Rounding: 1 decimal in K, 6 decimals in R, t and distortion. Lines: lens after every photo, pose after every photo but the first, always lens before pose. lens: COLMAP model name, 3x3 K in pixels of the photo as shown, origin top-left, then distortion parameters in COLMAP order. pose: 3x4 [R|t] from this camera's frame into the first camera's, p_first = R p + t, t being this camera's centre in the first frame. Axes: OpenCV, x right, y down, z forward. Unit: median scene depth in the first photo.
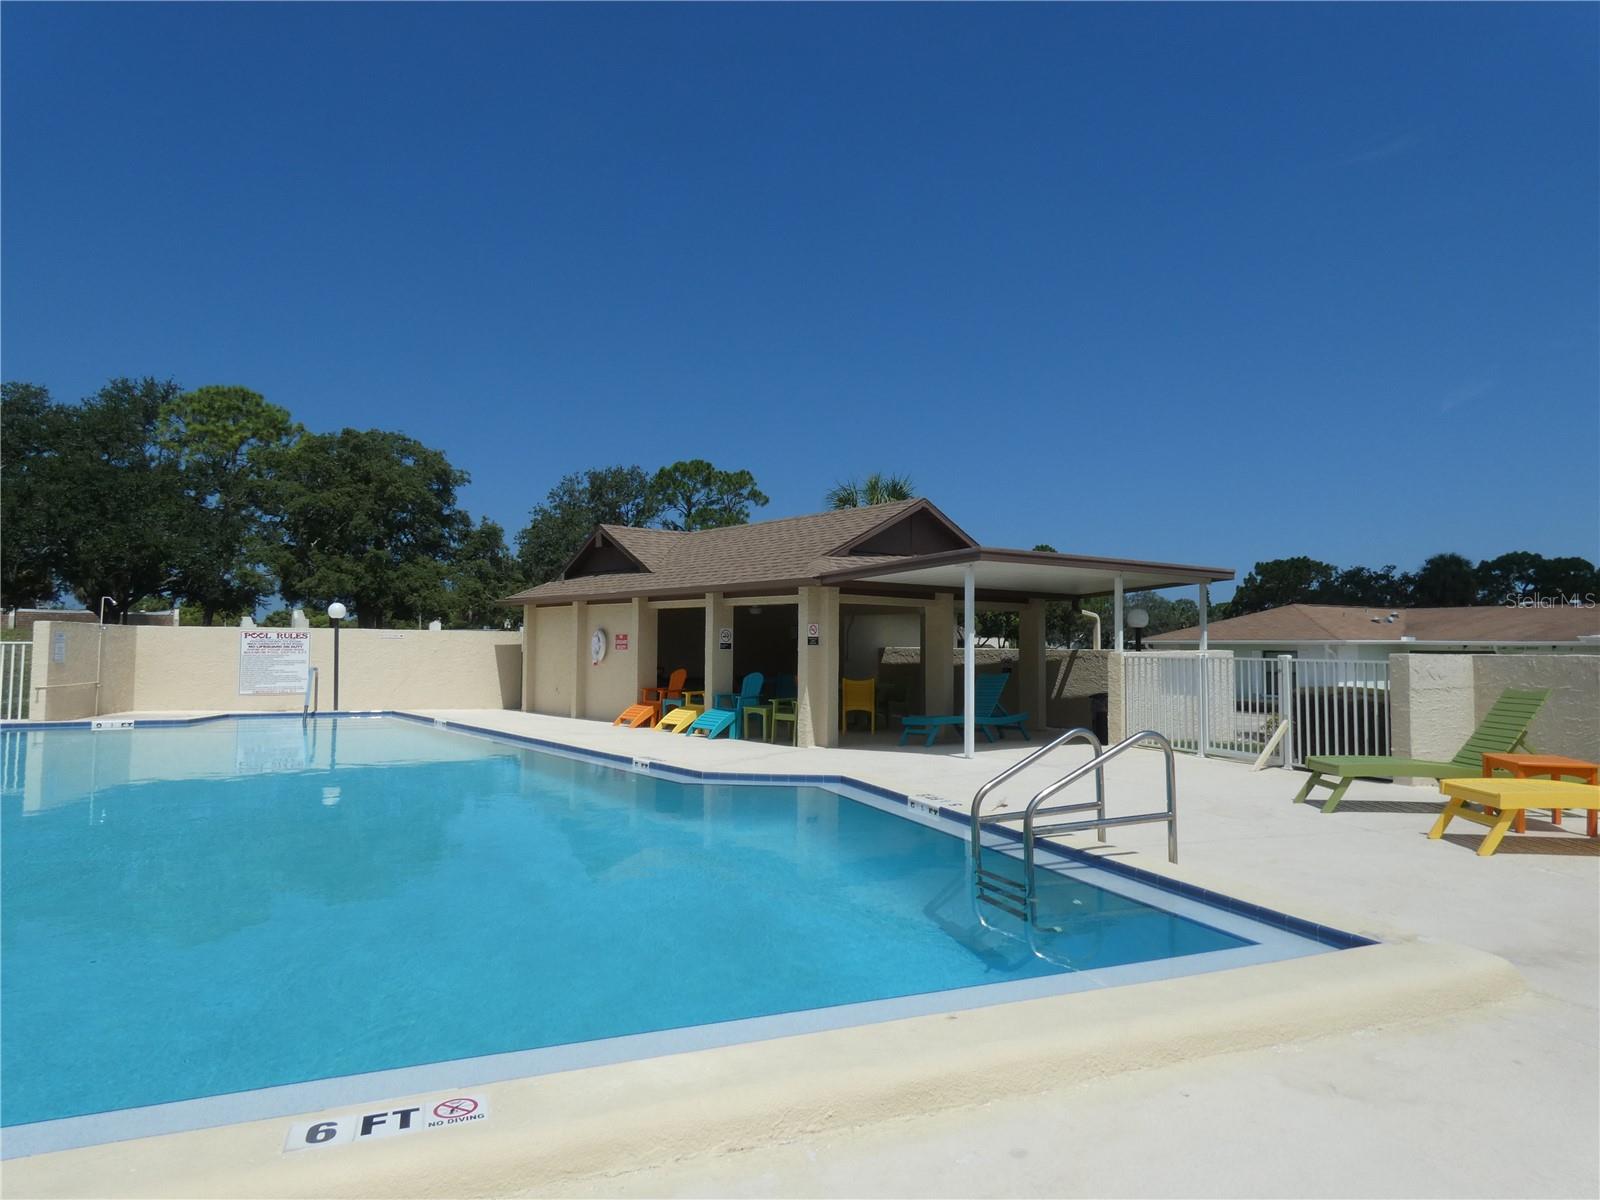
lens RADIAL K [[958.5, 0, 795.9], [0, 958.5, 604.0], [0, 0, 1]] dist [-0.015931, 0.025556]
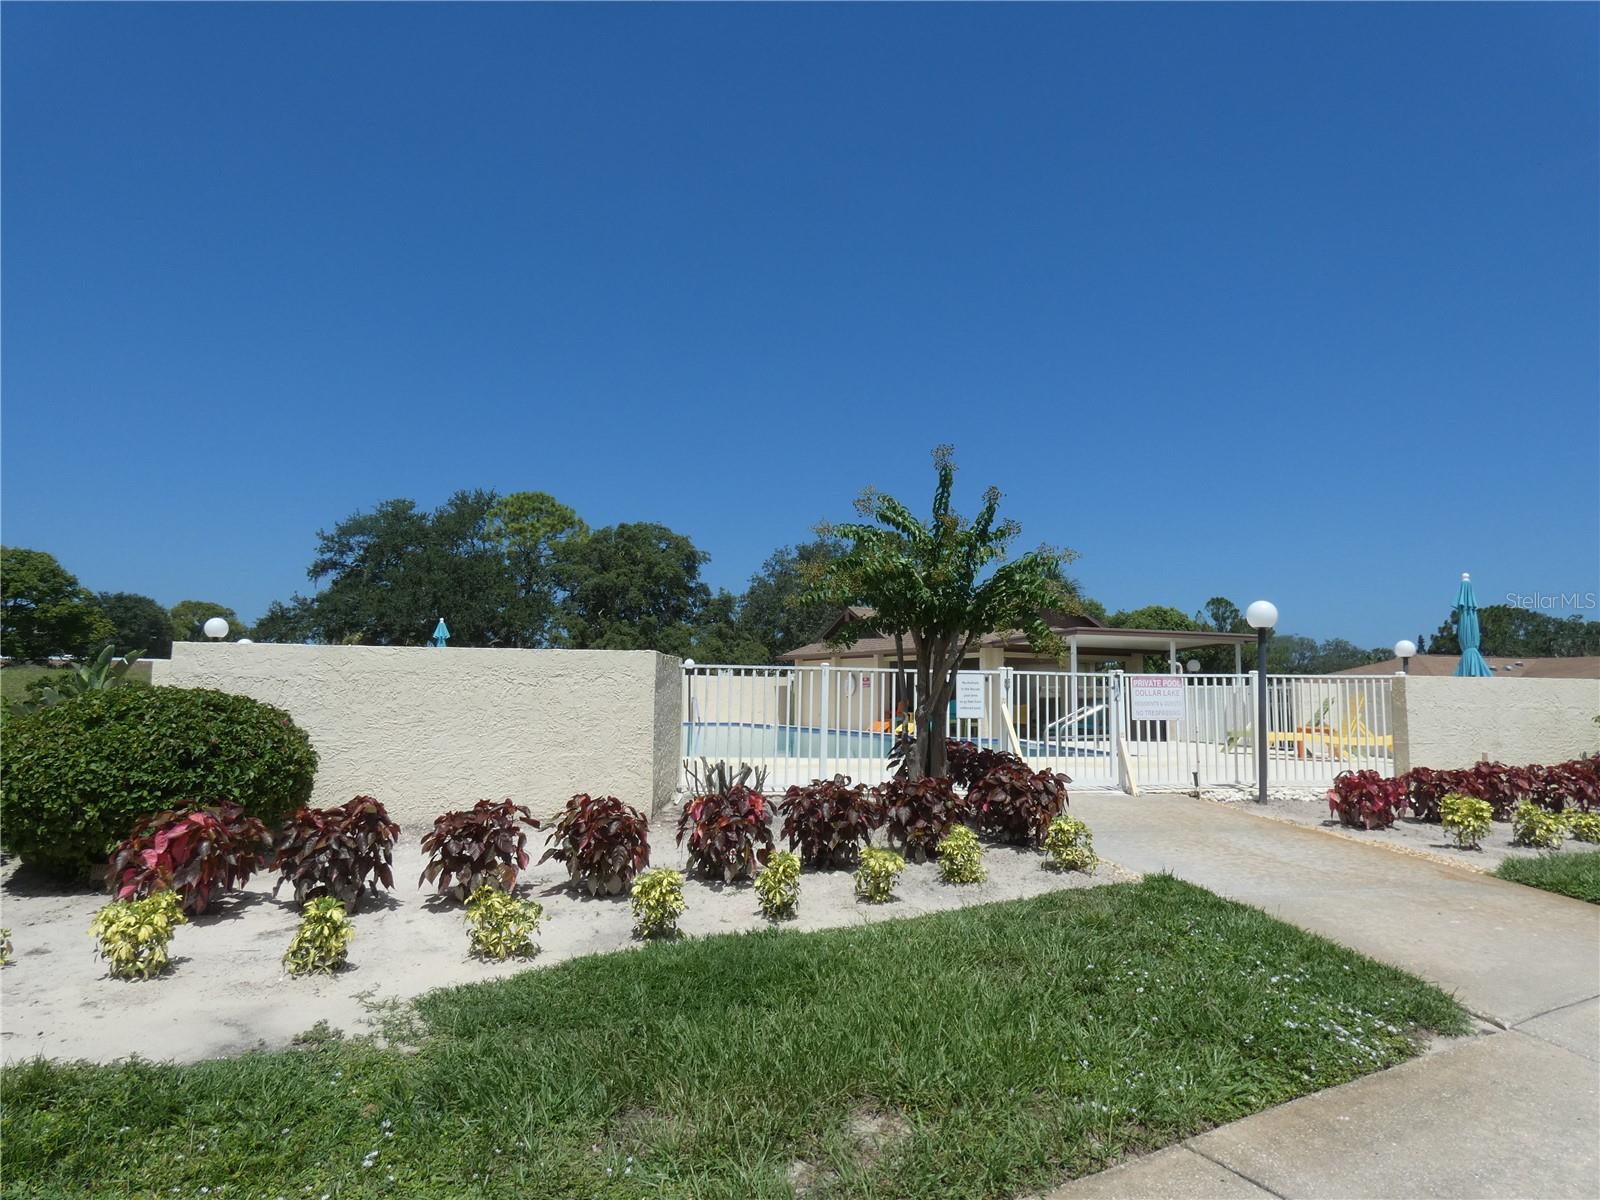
lens RADIAL K [[958.5, 0, 795.9], [0, 958.5, 604.0], [0, 0, 1]] dist [-0.015931, 0.025556]
pose [[0.982725, -0.016330, -0.184349, -0.000568], [0.006695, 0.998584, -0.052768, -0.009375], [0.184949, 0.050622, 0.981443, -0.536178]]
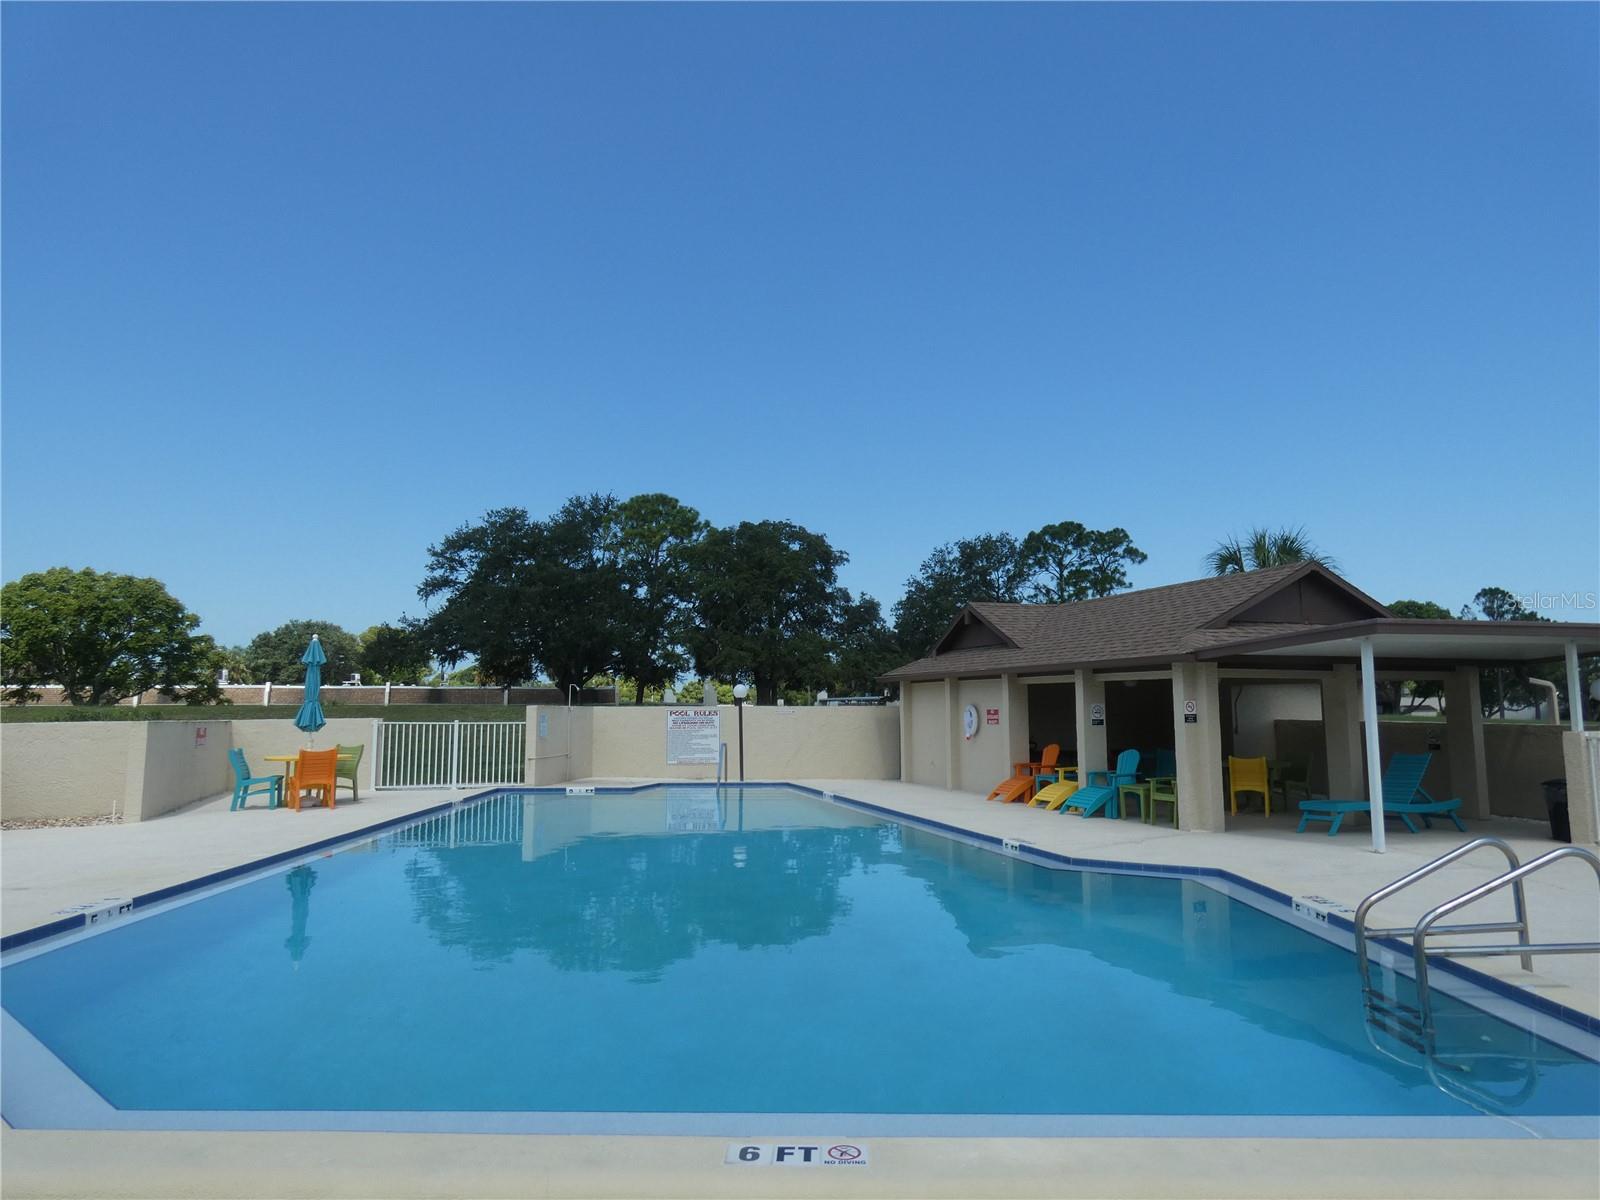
lens RADIAL K [[958.5, 0, 795.9], [0, 958.5, 604.0], [0, 0, 1]] dist [-0.015931, 0.025556]
pose [[0.925429, -0.050356, -0.375560, 0.015406], [0.026285, 0.997274, -0.068947, -0.017678], [0.378008, 0.053934, 0.924230, -0.037032]]
